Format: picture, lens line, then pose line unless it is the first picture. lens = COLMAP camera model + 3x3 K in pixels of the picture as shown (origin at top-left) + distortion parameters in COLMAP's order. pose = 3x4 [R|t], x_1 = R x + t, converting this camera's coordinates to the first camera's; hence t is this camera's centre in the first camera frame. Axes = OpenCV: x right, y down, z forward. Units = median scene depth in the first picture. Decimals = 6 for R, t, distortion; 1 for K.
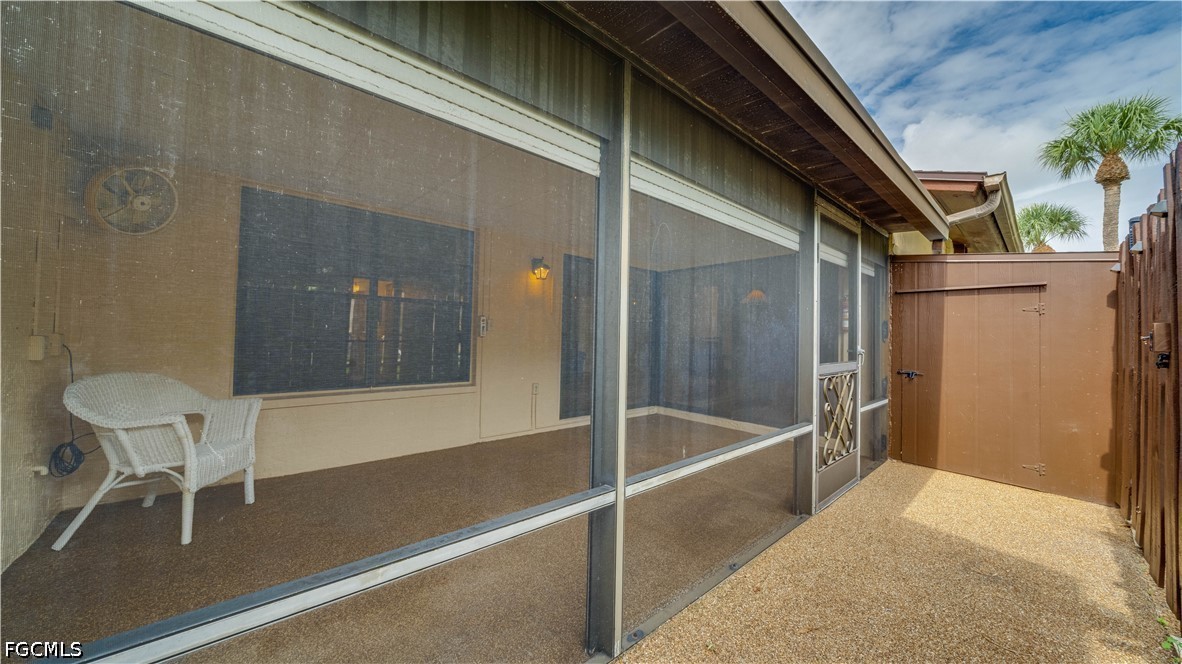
lens RADIAL K [[409.2, 0, 573.7], [0, 409.2, 322.7], [0, 0, 1]] dist [-0.008508, 0.000003]
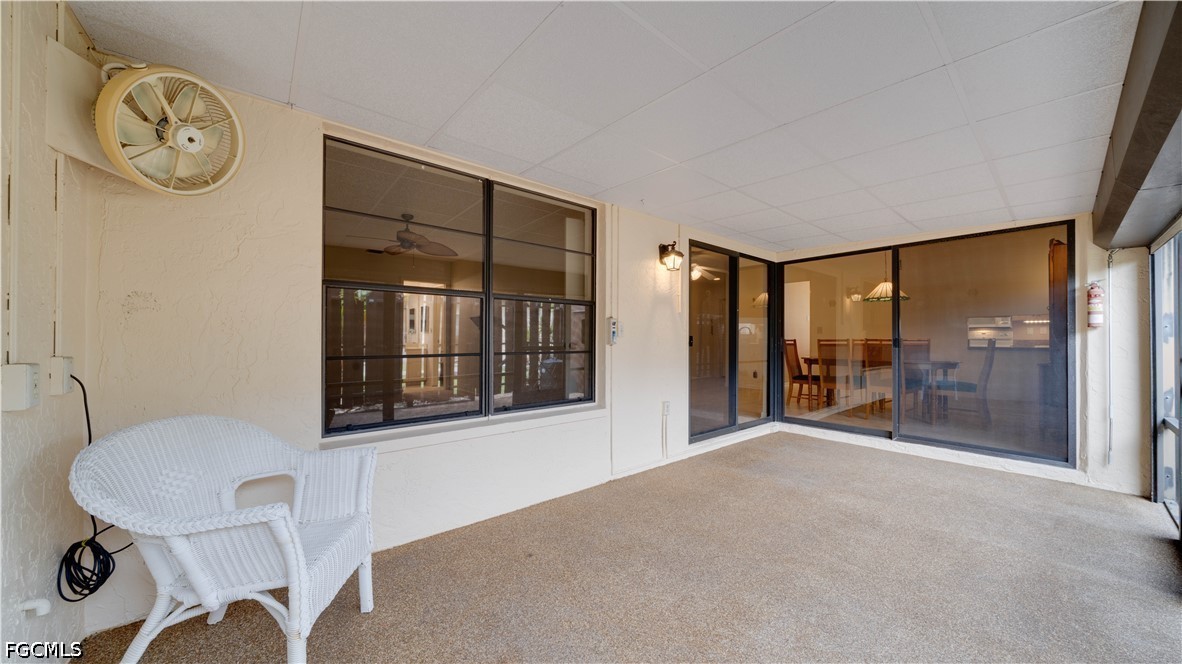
lens RADIAL K [[409.2, 0, 579.6], [0, 409.2, 334.6], [0, 0, 1]] dist [-0.008508, 0.000003]
pose [[0.999458, -0.018444, -0.027280, -0.382569], [0.018989, 0.999623, 0.019854, -0.001191], [0.026904, -0.020361, 0.999431, 0.326702]]
